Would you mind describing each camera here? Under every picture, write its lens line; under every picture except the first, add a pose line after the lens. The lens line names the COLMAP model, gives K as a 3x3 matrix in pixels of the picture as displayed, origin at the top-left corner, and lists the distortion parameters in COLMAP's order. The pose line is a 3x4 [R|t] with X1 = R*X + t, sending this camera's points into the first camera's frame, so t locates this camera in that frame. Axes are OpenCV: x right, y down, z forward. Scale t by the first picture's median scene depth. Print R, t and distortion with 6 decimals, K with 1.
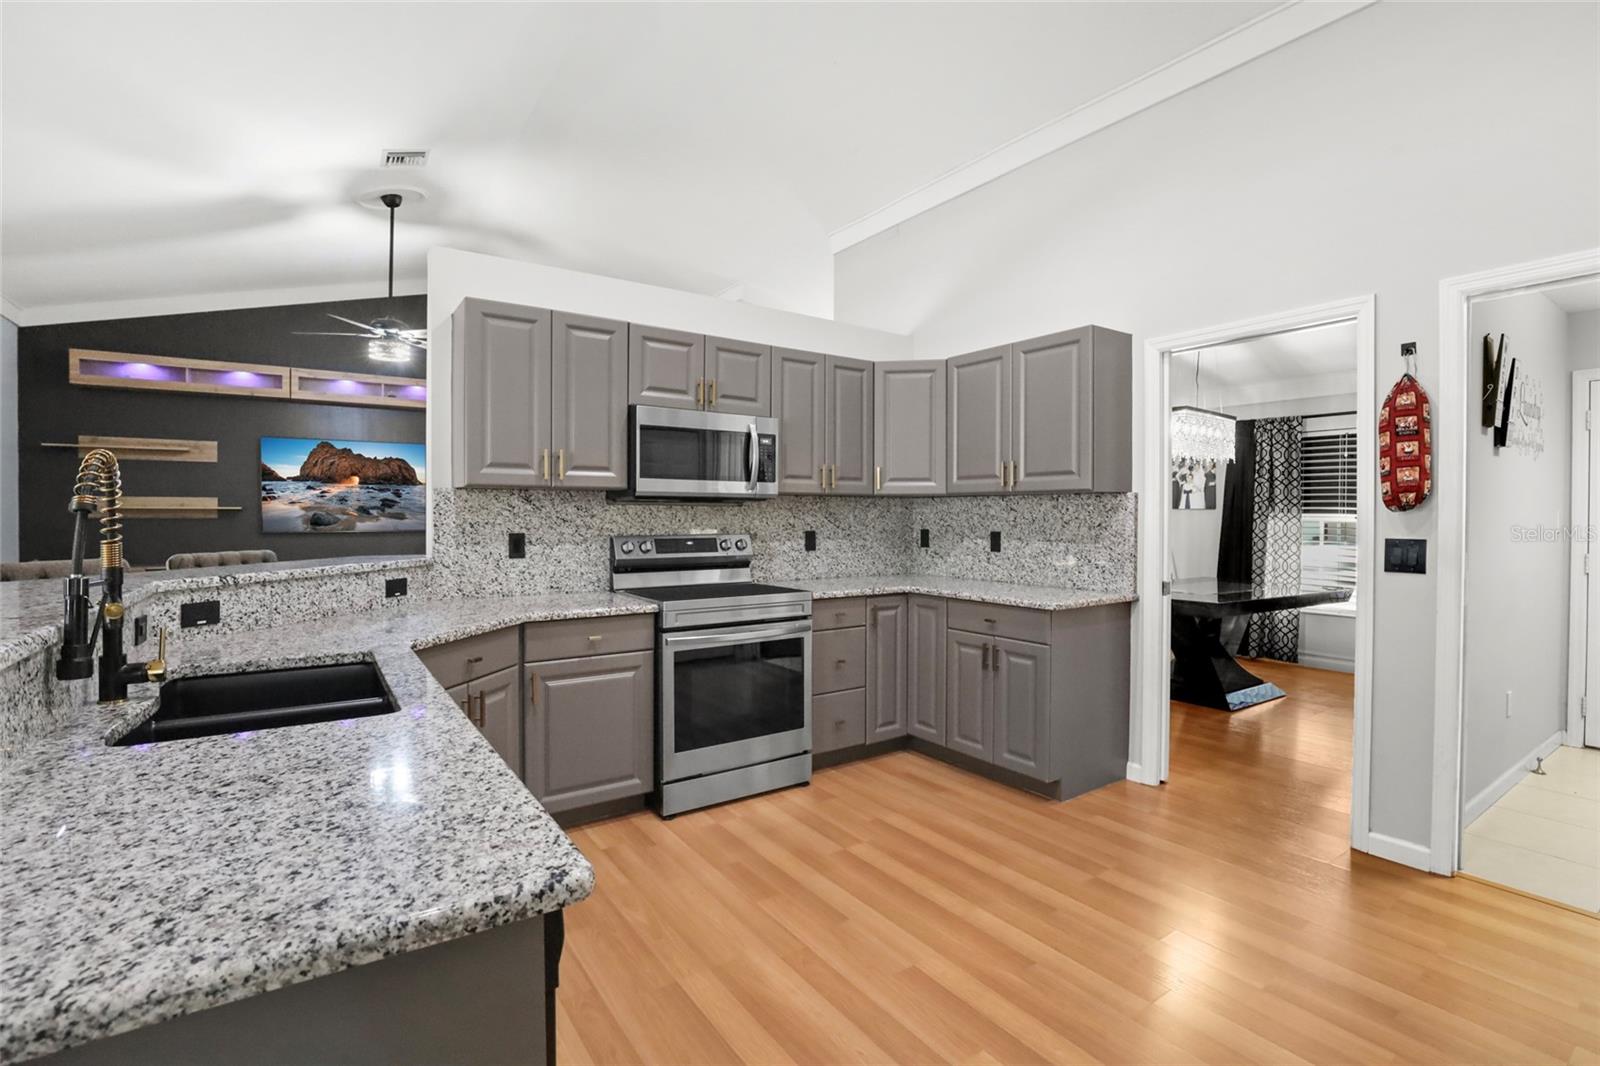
lens RADIAL K [[729.8, 0, 807.7], [0, 729.8, 523.3], [0, 0, 1]] dist [-0.040154, 0.007967]
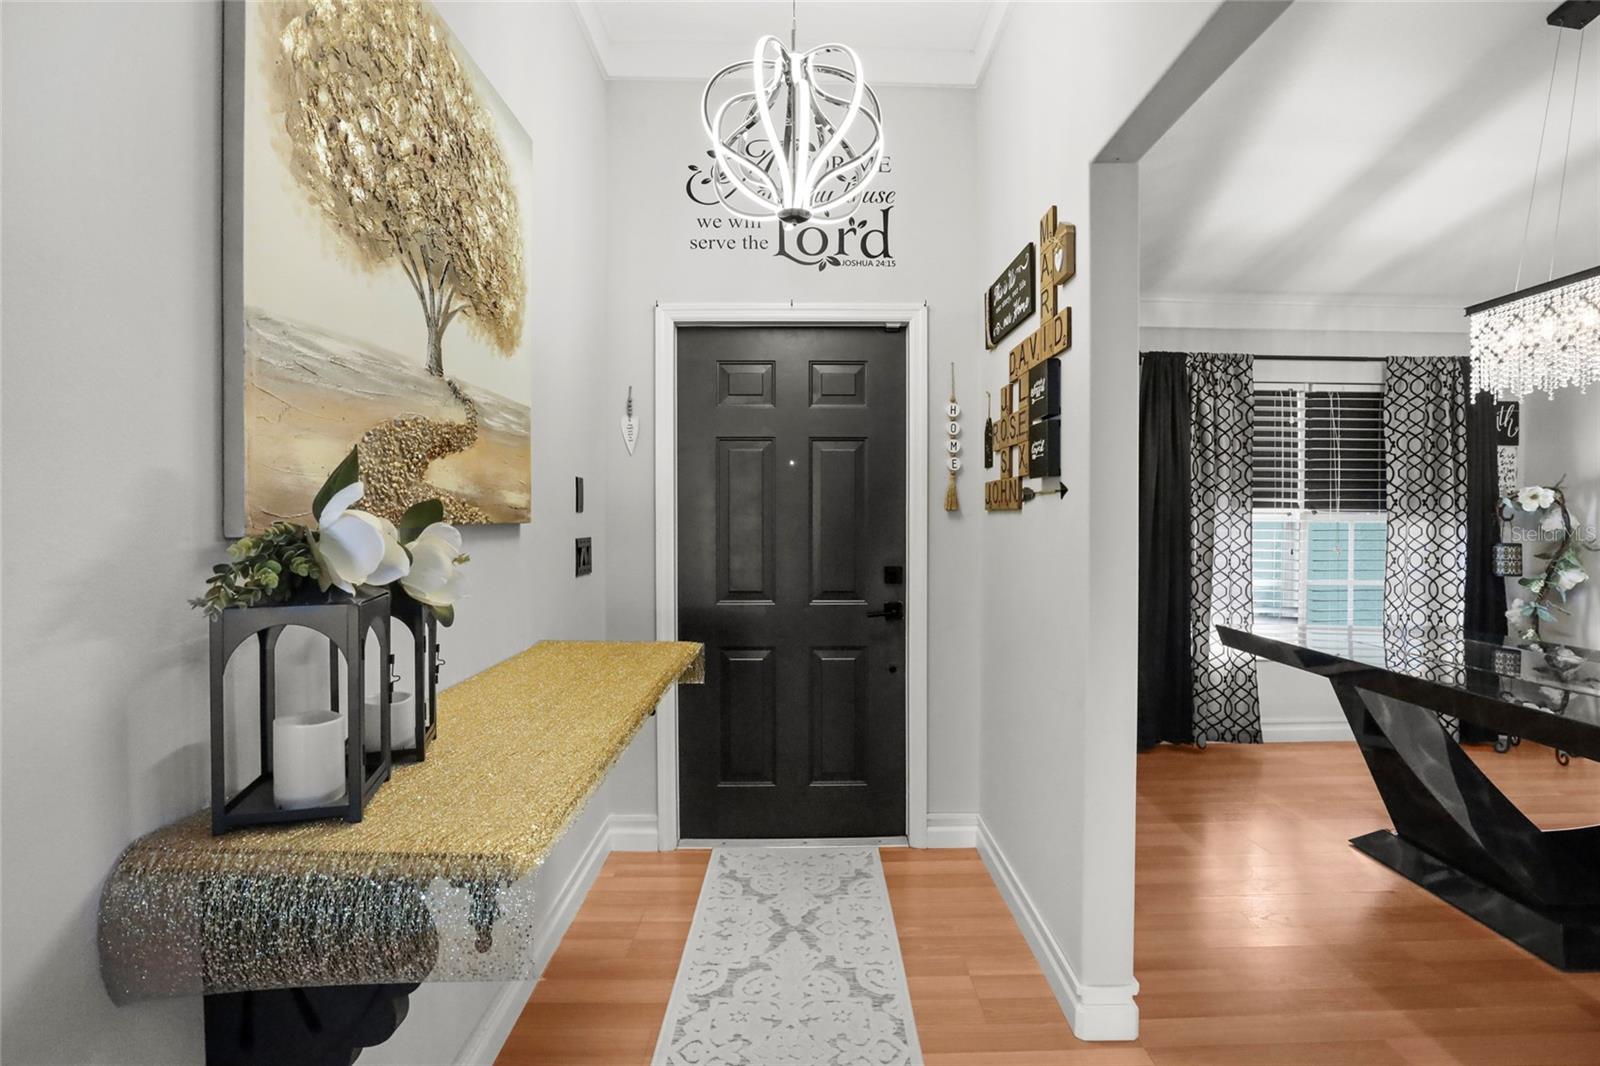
lens RADIAL K [[729.8, 0, 807.7], [0, 729.8, 523.3], [0, 0, 1]] dist [-0.040154, 0.007967]
pose [[0.561671, -0.011897, 0.827275, -0.062672], [0.009810, 0.999922, 0.007720, -0.008276], [-0.827302, 0.003780, 0.561744, 0.931121]]
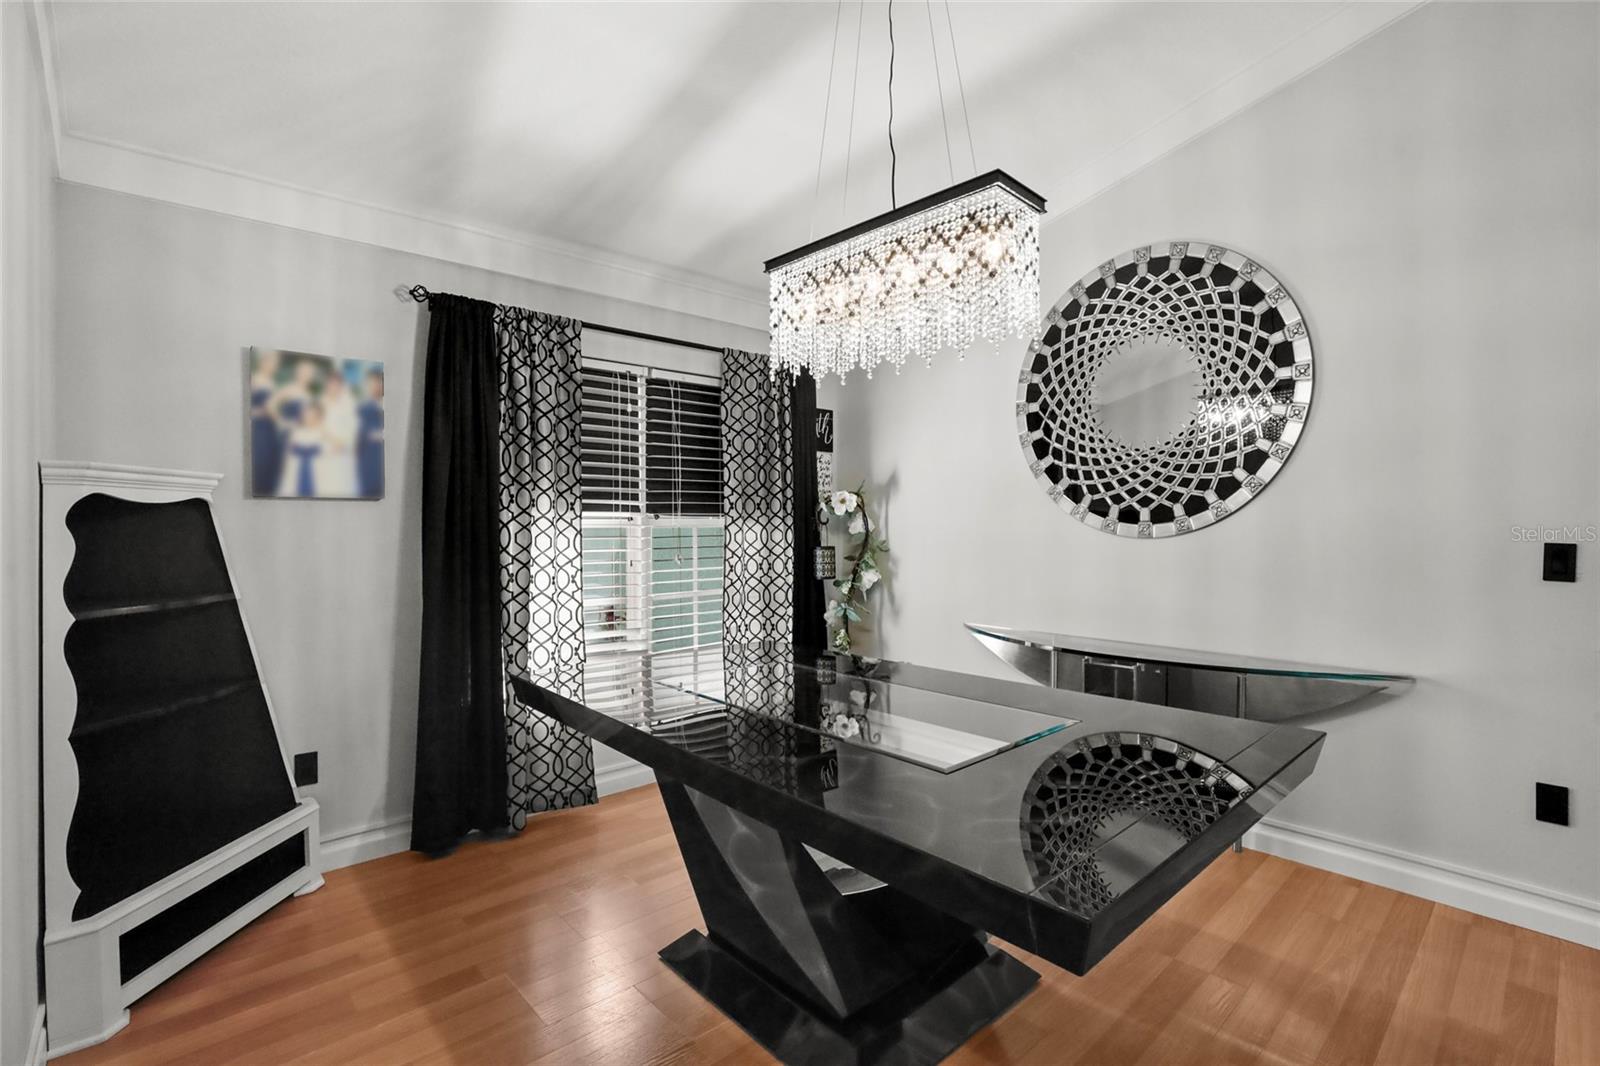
lens RADIAL K [[729.8, 0, 807.7], [0, 729.8, 523.3], [0, 0, 1]] dist [-0.040154, 0.007967]
pose [[-0.134668, -0.007324, 0.990864, 0.145038], [0.014895, 0.999845, 0.009415, -0.007155], [-0.990779, 0.016027, -0.134538, 0.875241]]
